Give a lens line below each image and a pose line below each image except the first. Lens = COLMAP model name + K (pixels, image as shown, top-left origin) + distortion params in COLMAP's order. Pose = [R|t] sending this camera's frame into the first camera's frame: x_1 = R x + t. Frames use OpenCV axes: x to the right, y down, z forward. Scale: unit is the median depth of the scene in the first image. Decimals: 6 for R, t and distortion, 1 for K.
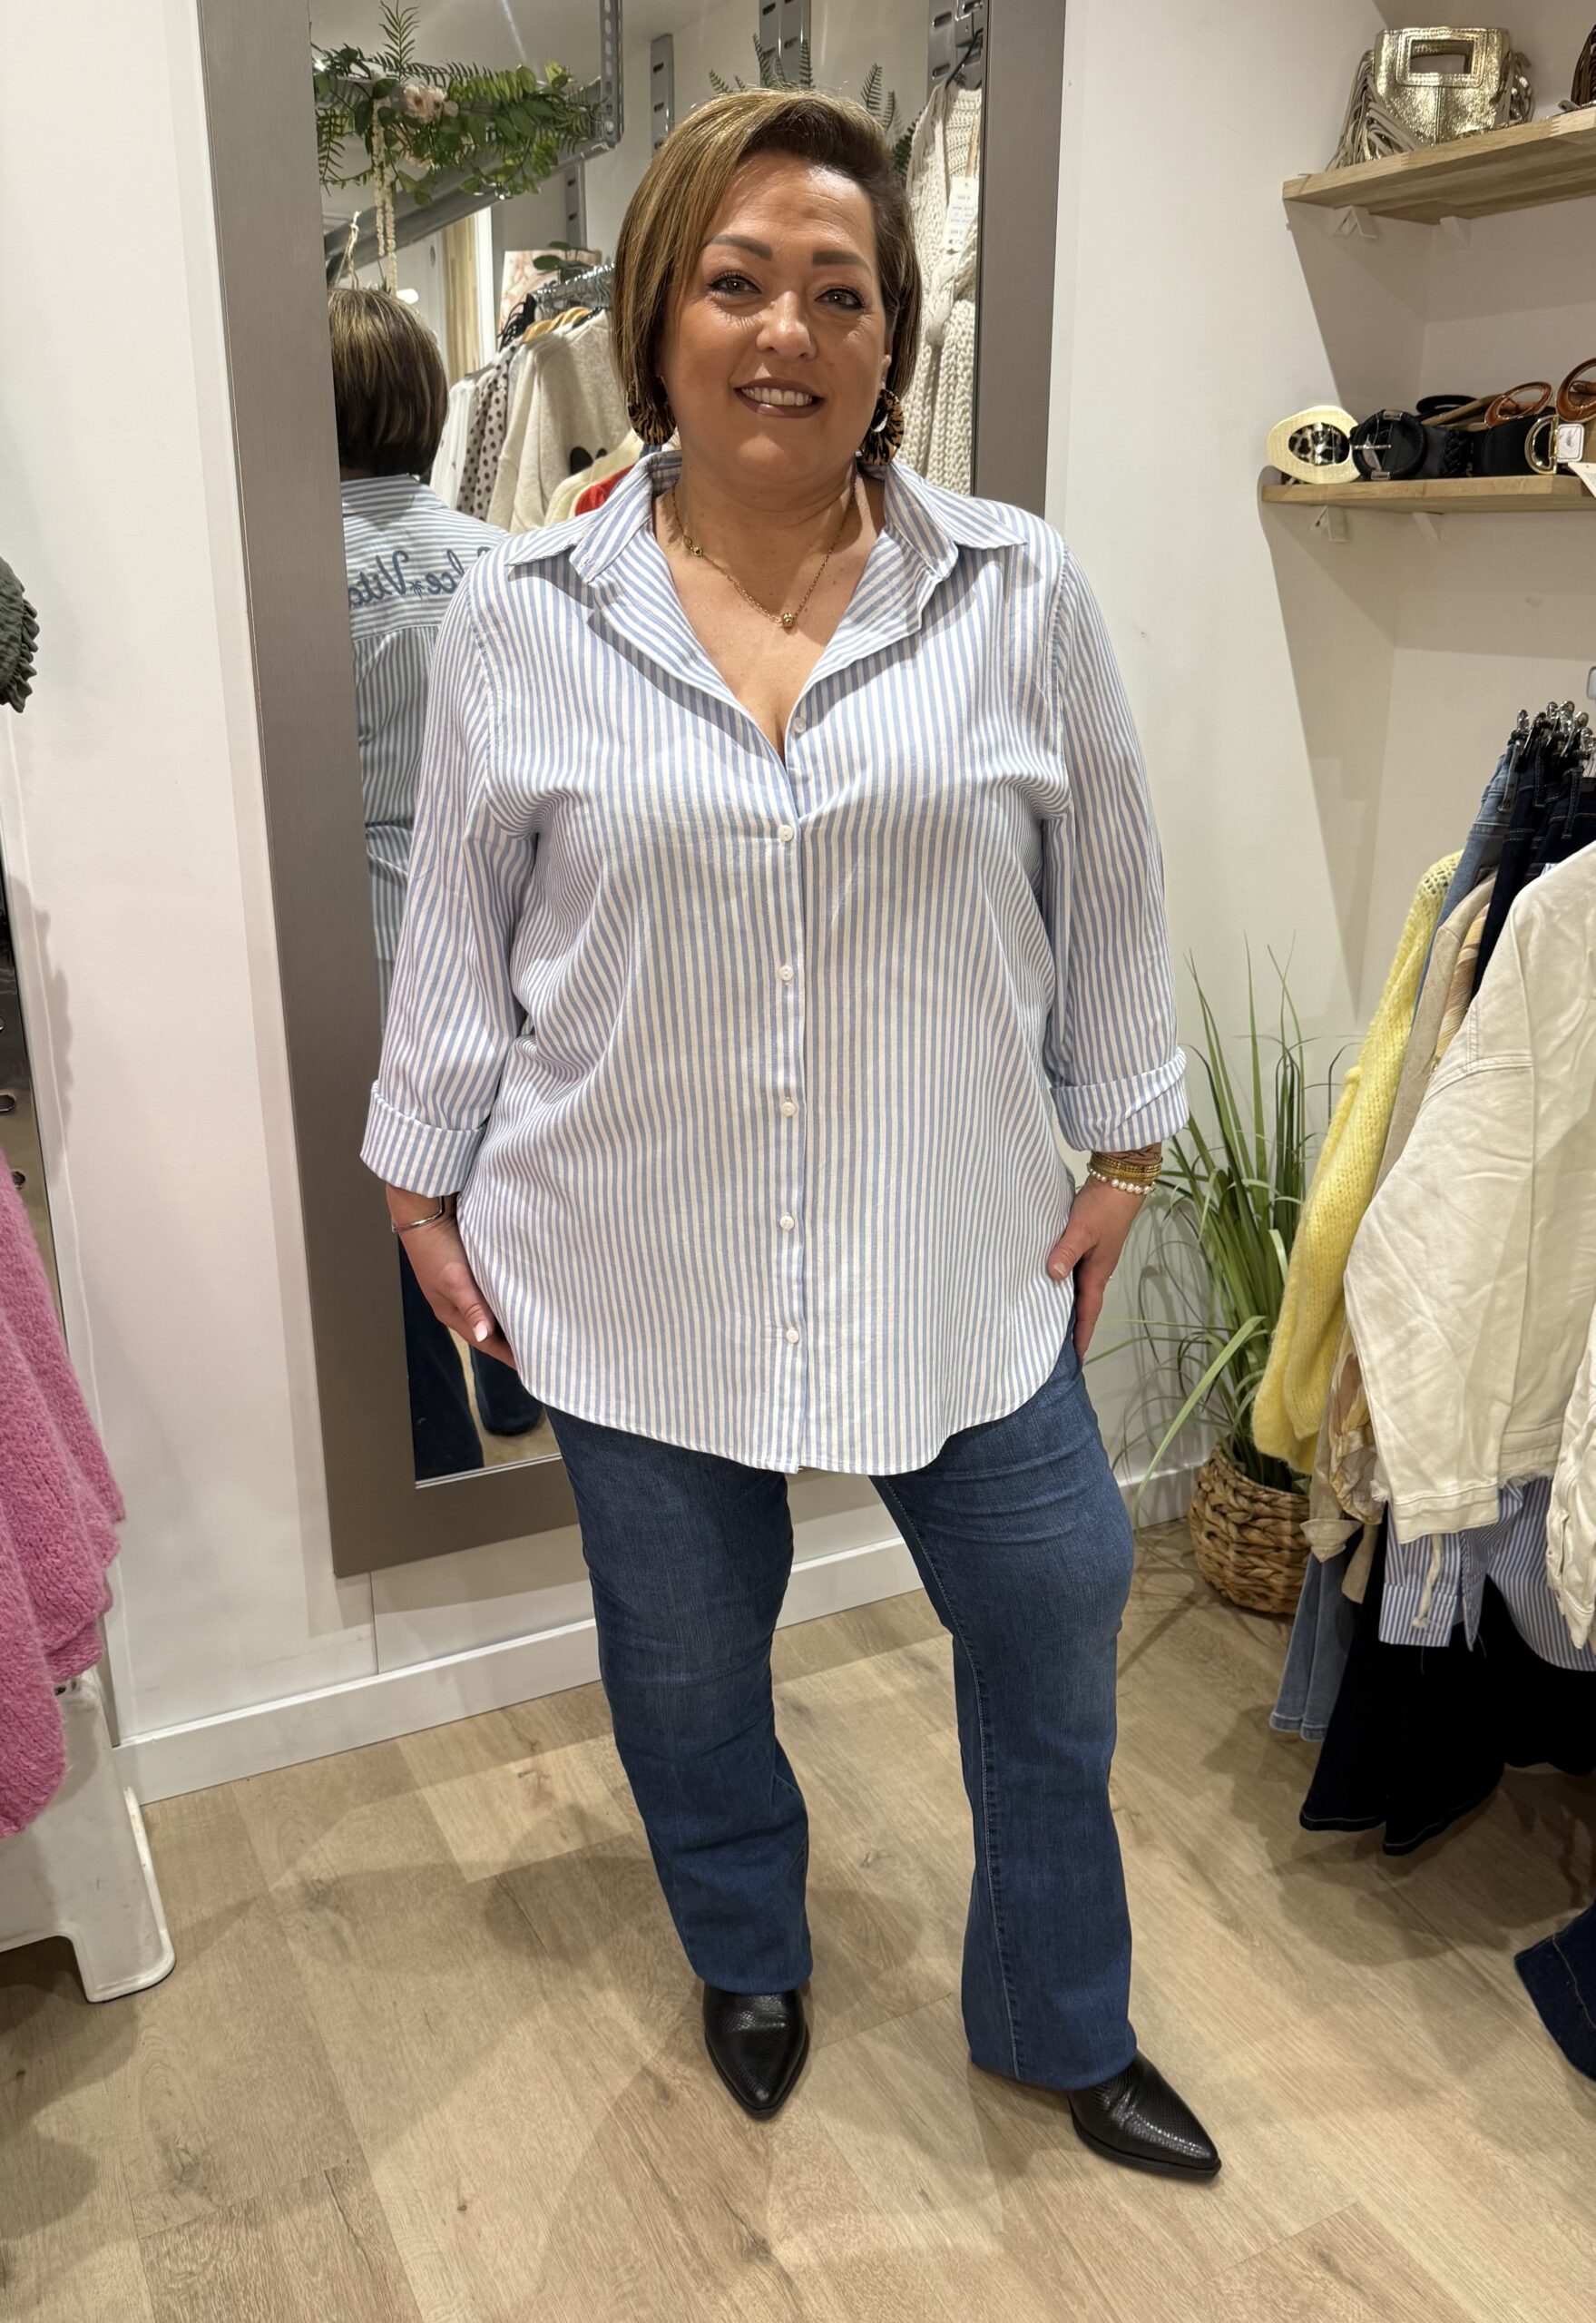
lens RADIAL K [[1892.5, 0, 983.6], [0, 1892.5, 1239.9], [0, 0, 1]] dist [0.024080, -0.054315]
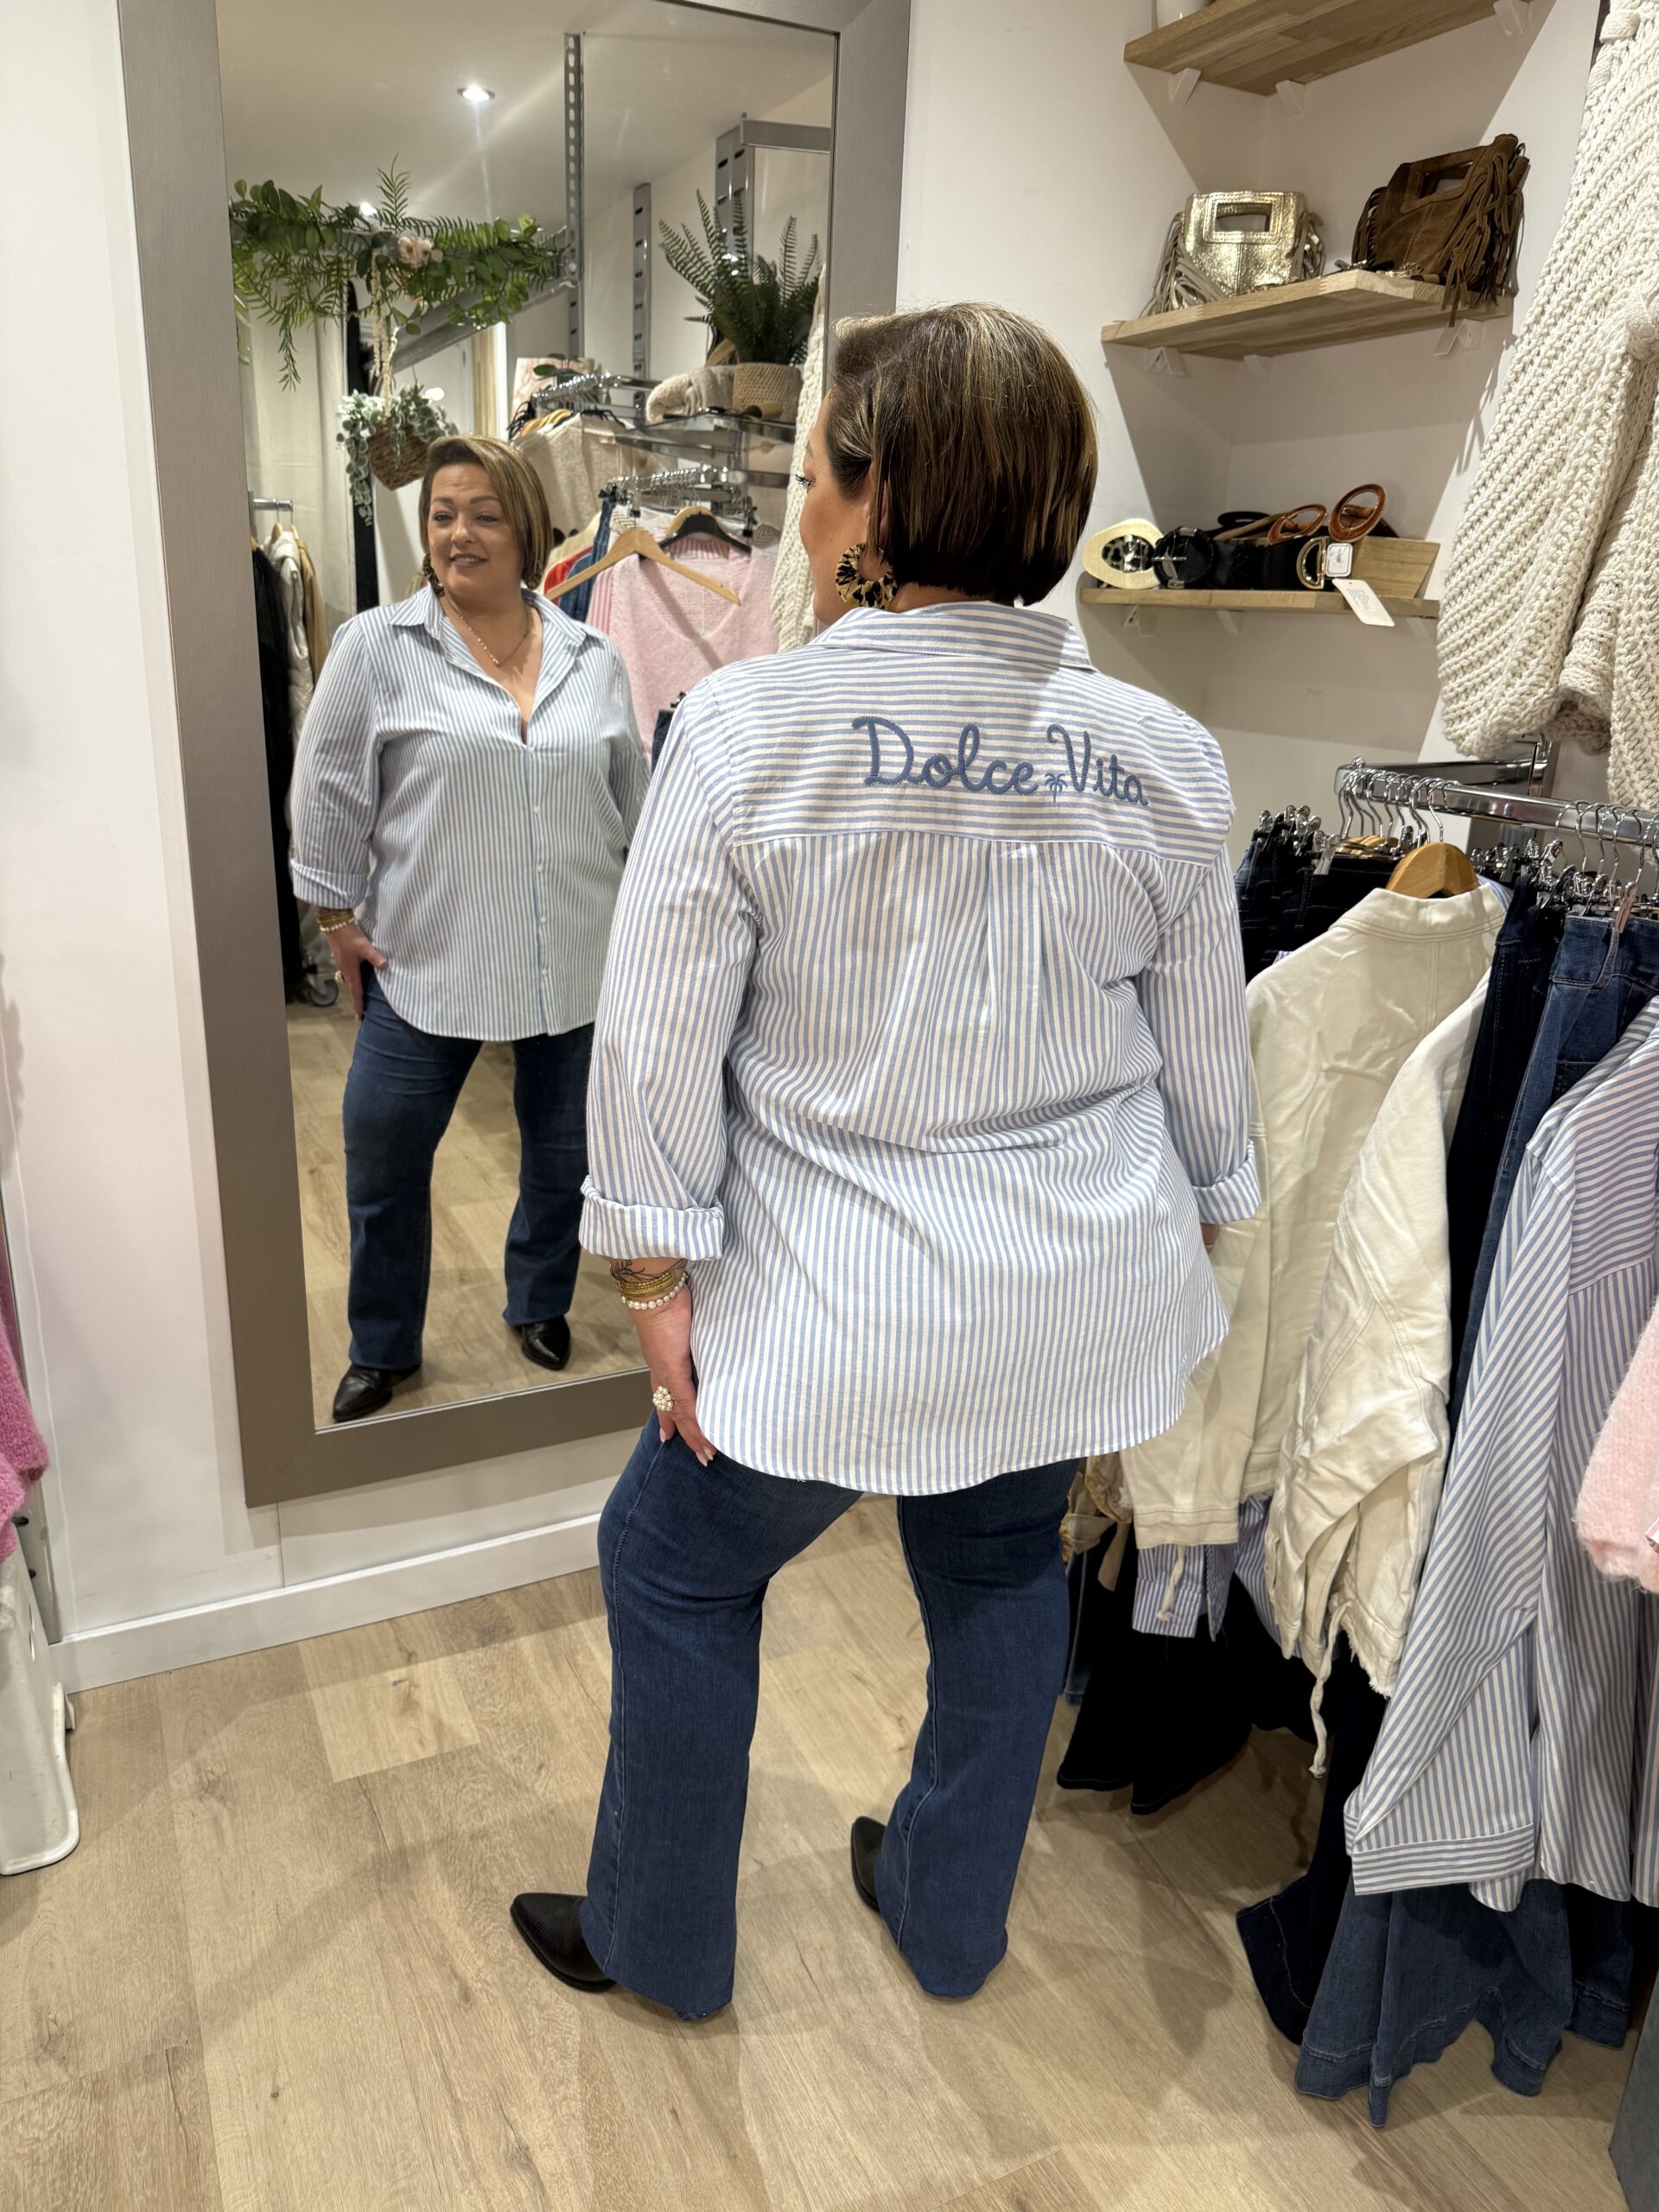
lens RADIAL K [[1575.0, 0, 831.7], [0, 1575.0, 1124.9], [0, 0, 1]] dist [-0.016460, -0.001914]
pose [[0.996554, 0.034380, -0.075483, 0.090679], [-0.035350, 0.999308, -0.011559, -0.064118], [0.075034, 0.014187, 0.997080, 0.054106]]
